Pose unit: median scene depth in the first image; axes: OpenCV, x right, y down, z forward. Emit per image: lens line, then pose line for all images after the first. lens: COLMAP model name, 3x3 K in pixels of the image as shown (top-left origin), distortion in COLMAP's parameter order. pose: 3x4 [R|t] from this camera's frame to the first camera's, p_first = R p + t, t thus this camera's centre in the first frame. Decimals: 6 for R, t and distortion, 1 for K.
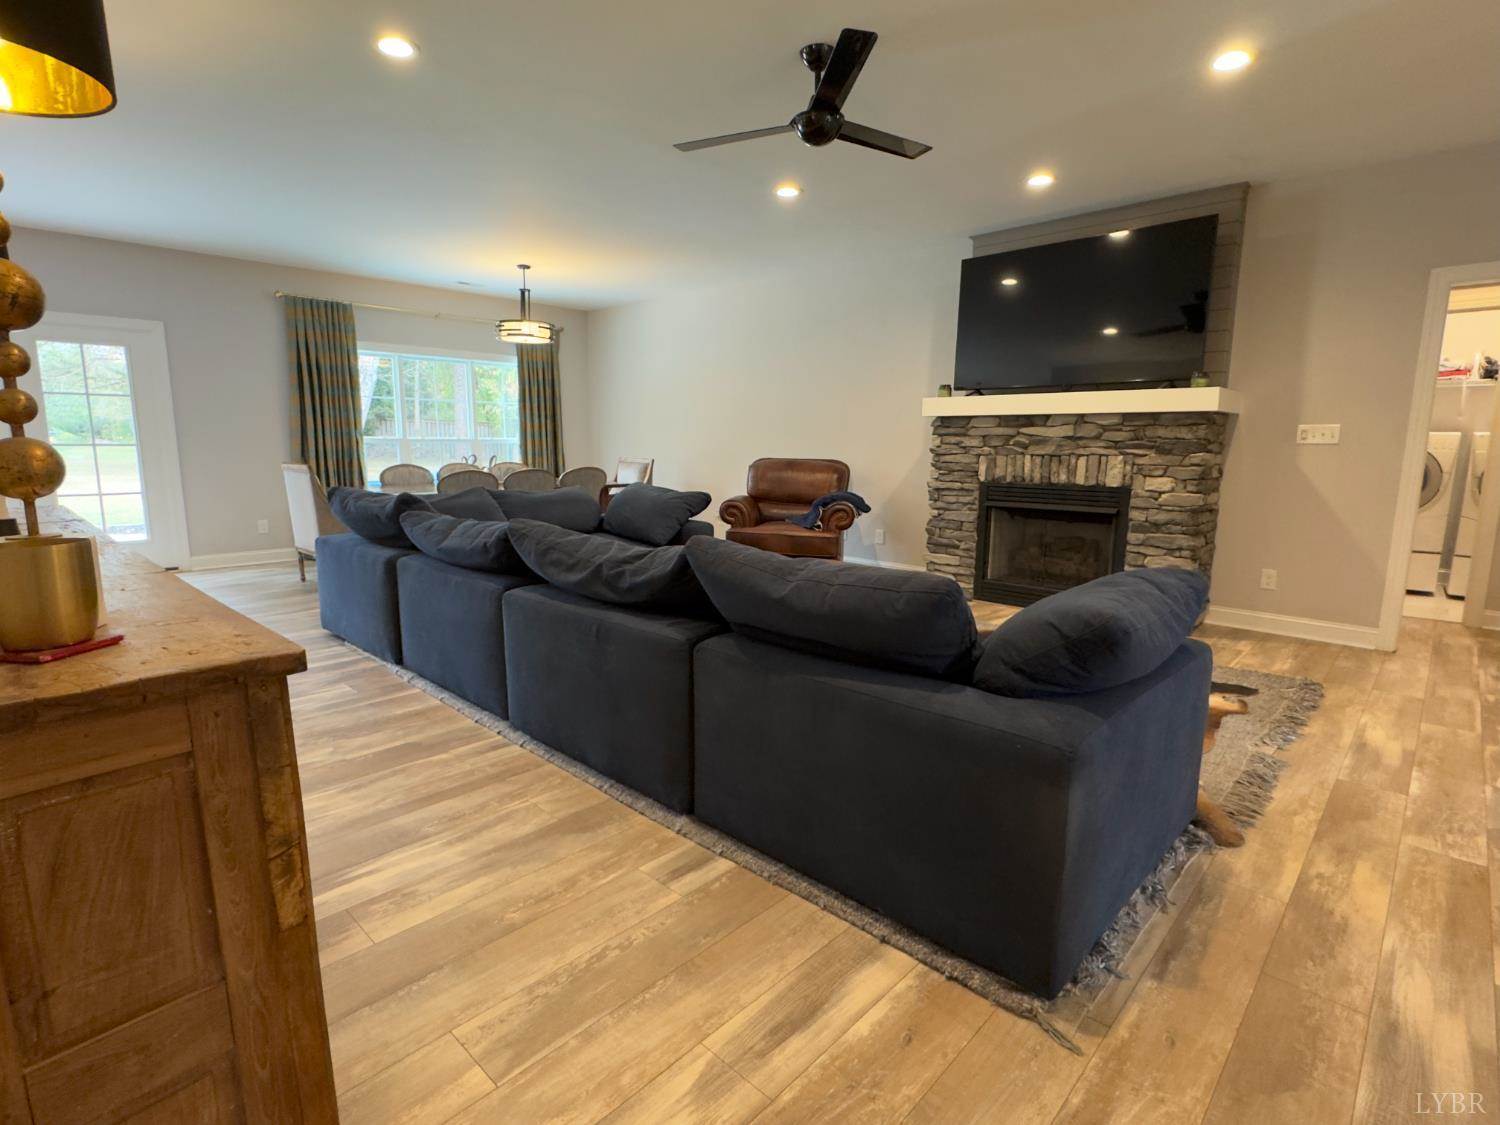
lens RADIAL K [[754.7, 0, 737.4], [0, 754.7, 563.3], [0, 0, 1]] dist [-0.009174, 0.000256]
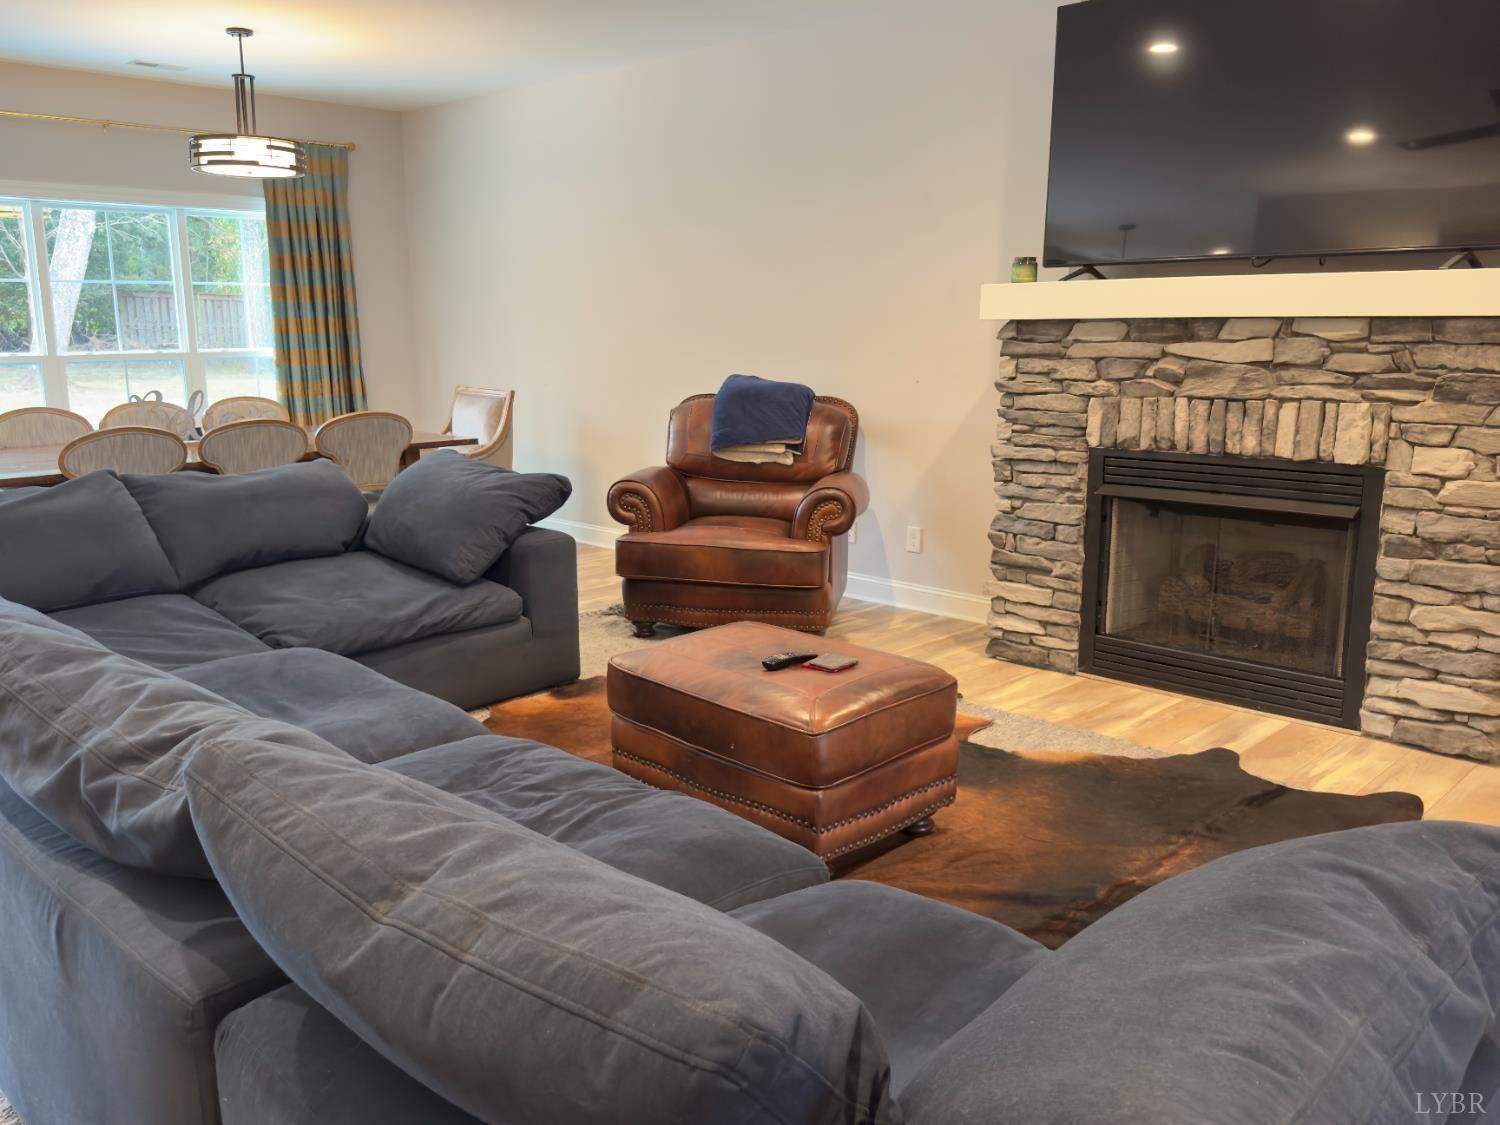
lens RADIAL K [[1231.9, 0, 740.5], [0, 1231.9, 576.2], [0, 0, 1]] dist [0.082452, -0.134806]
pose [[0.999918, -0.009771, -0.008303, 0.092452], [0.010112, 0.999065, 0.042038, -0.060784], [0.007885, -0.042118, 0.999082, 0.151987]]
